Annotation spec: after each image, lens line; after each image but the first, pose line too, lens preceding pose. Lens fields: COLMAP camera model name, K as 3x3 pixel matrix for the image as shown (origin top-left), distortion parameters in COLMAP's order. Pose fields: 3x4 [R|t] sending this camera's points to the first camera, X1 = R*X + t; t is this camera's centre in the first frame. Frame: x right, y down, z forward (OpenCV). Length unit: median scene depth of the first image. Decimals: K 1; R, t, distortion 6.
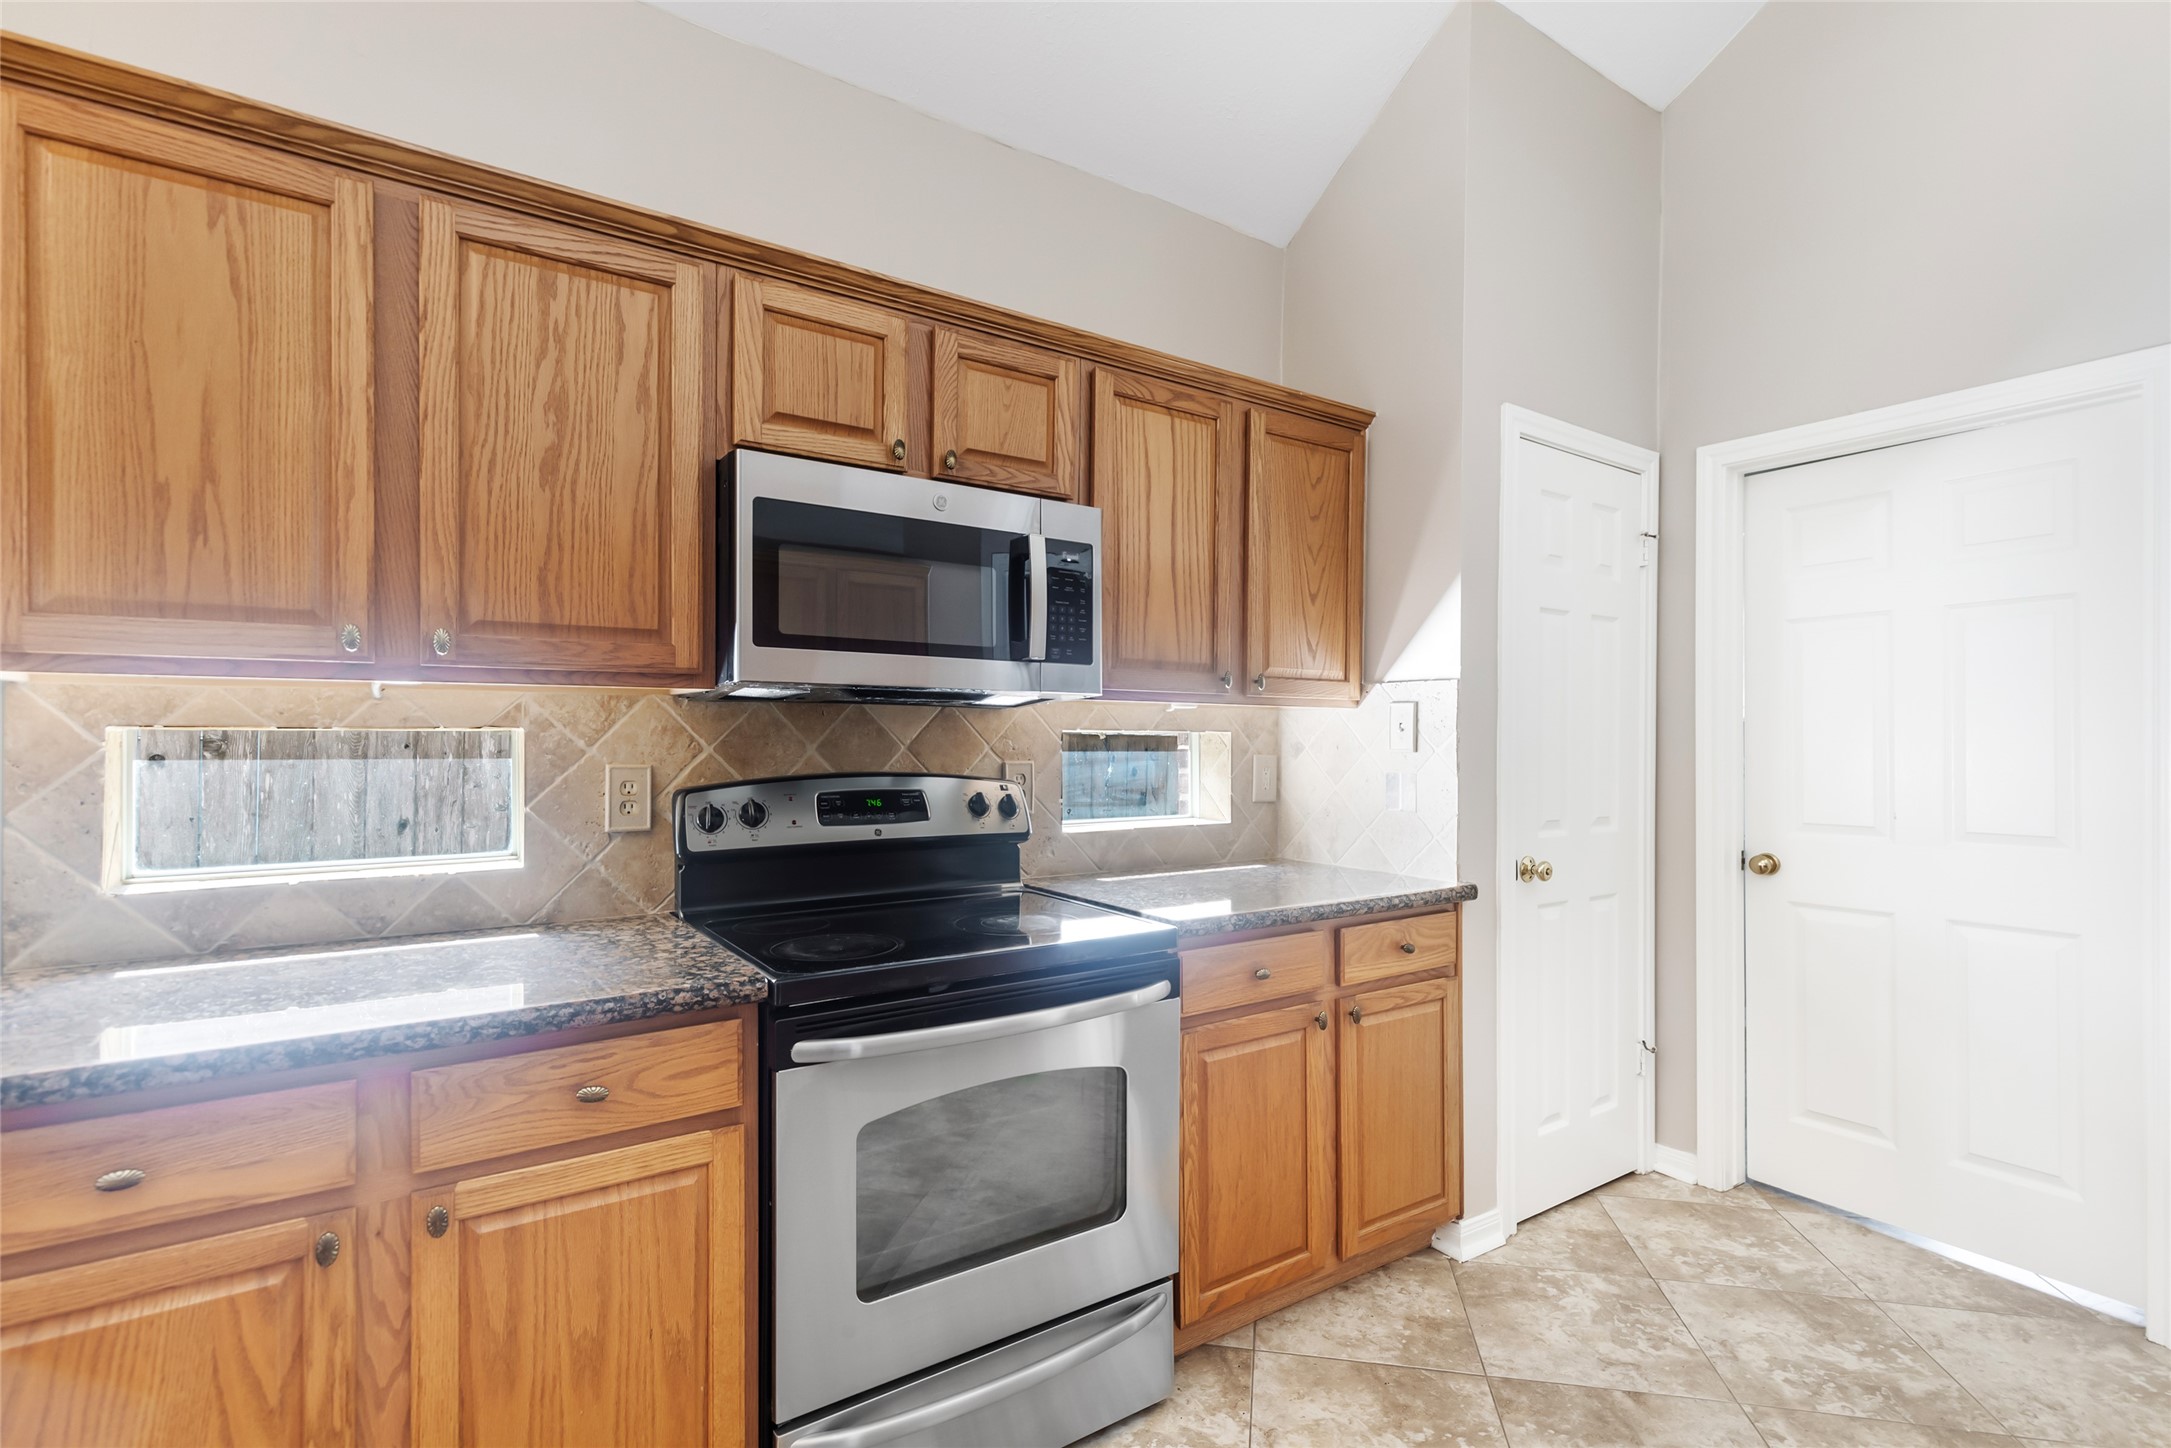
lens RADIAL K [[1037.2, 0, 1169.7], [0, 1037.2, 726.3], [0, 0, 1]] dist [0.024501, 0.000098]
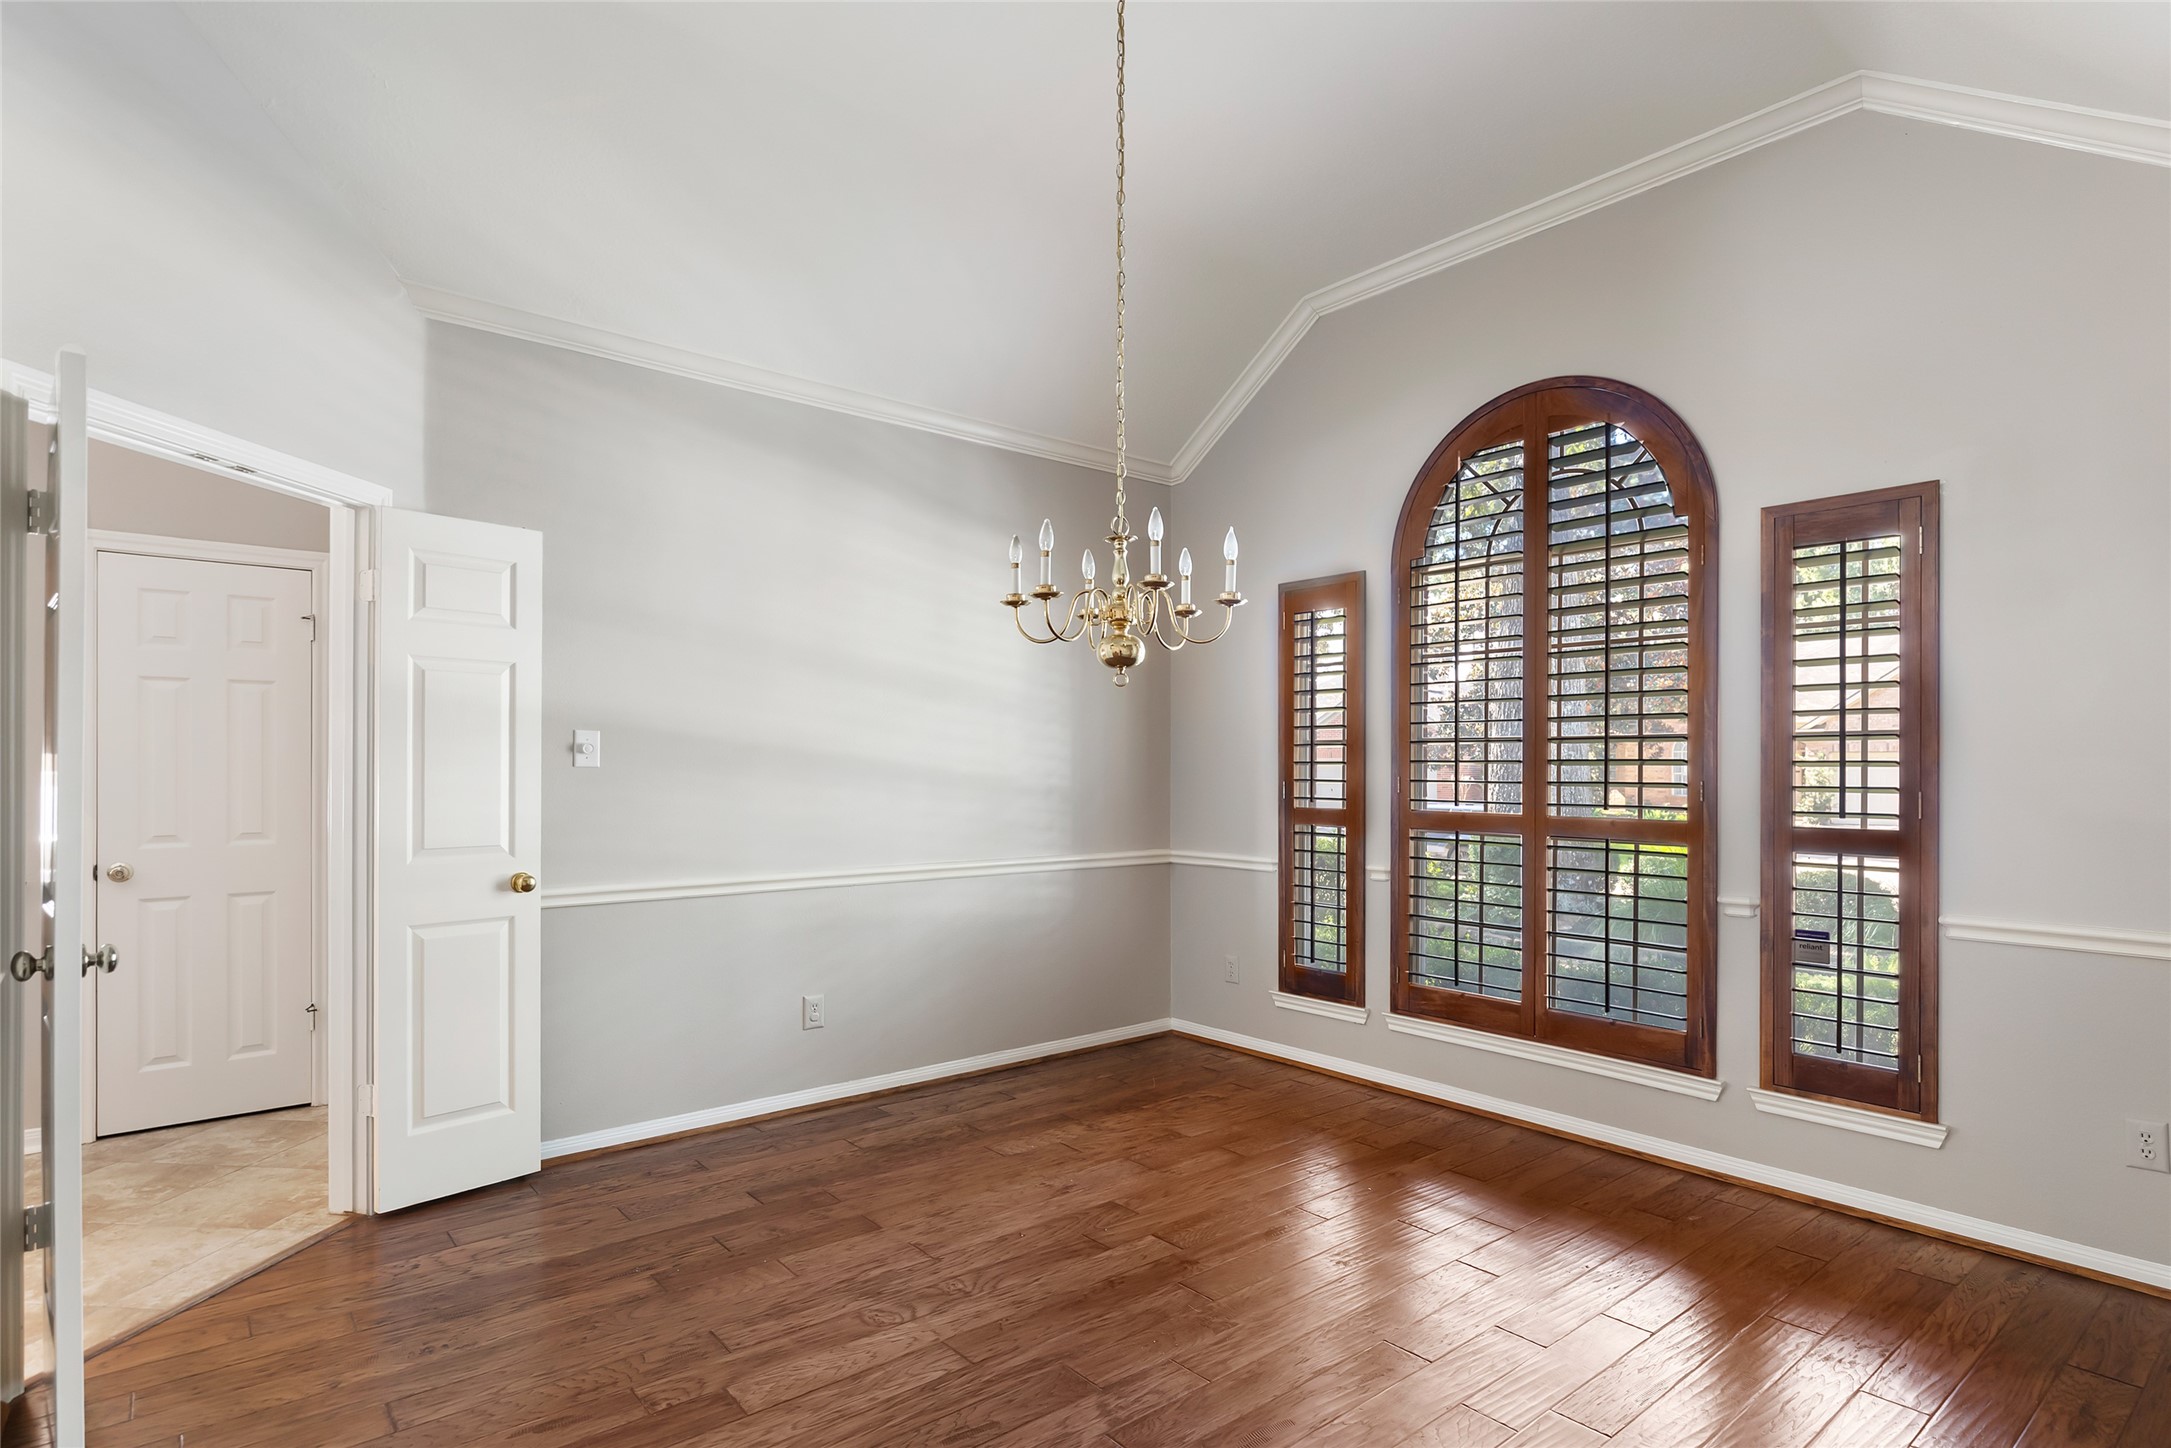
lens RADIAL K [[1105.1, 0, 1087.6], [0, 1105.1, 772.9], [0, 0, 1]] dist [0.001486, -0.000065]
pose [[0.998339, -0.014011, 0.055878, 1.745246], [0.013576, 0.999875, 0.008149, 0.017257], [-0.055985, -0.007377, 0.998404, -0.556003]]
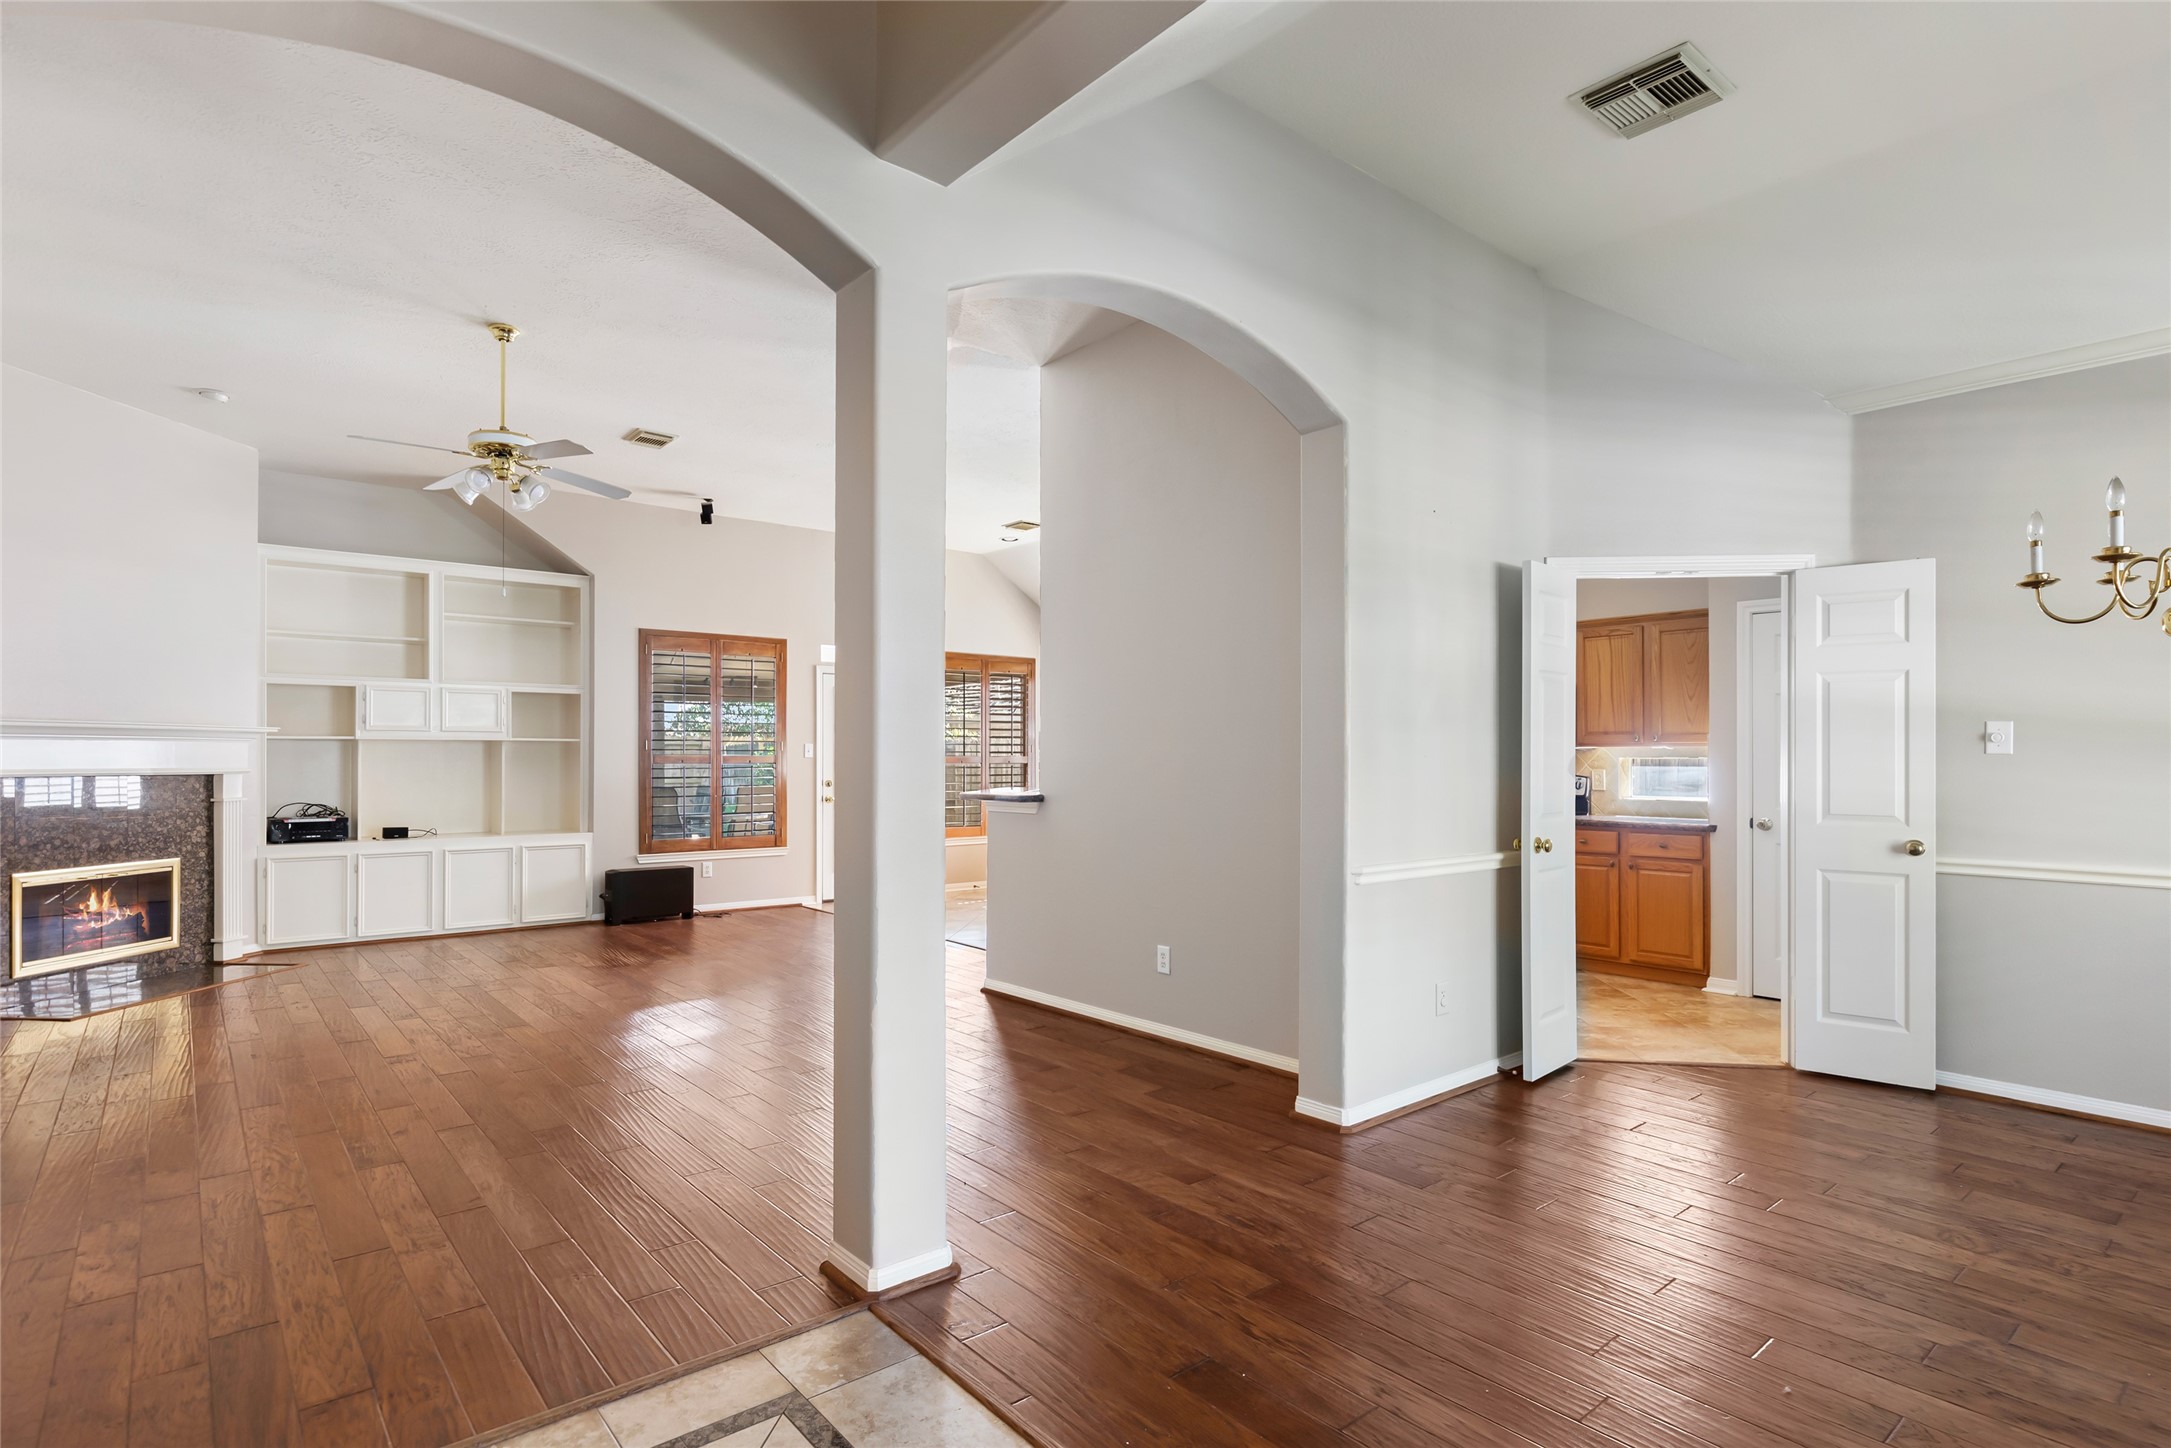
lens RADIAL K [[1108.0, 0, 1089.6], [0, 1108.0, 746.2], [0, 0, 1]] dist [-0.001369, 0.000625]
pose [[0.055704, -0.023671, -0.998167, 2.802280], [0.002440, 0.999719, -0.023572, 0.038232], [0.998444, -0.001122, 0.055746, -0.492716]]
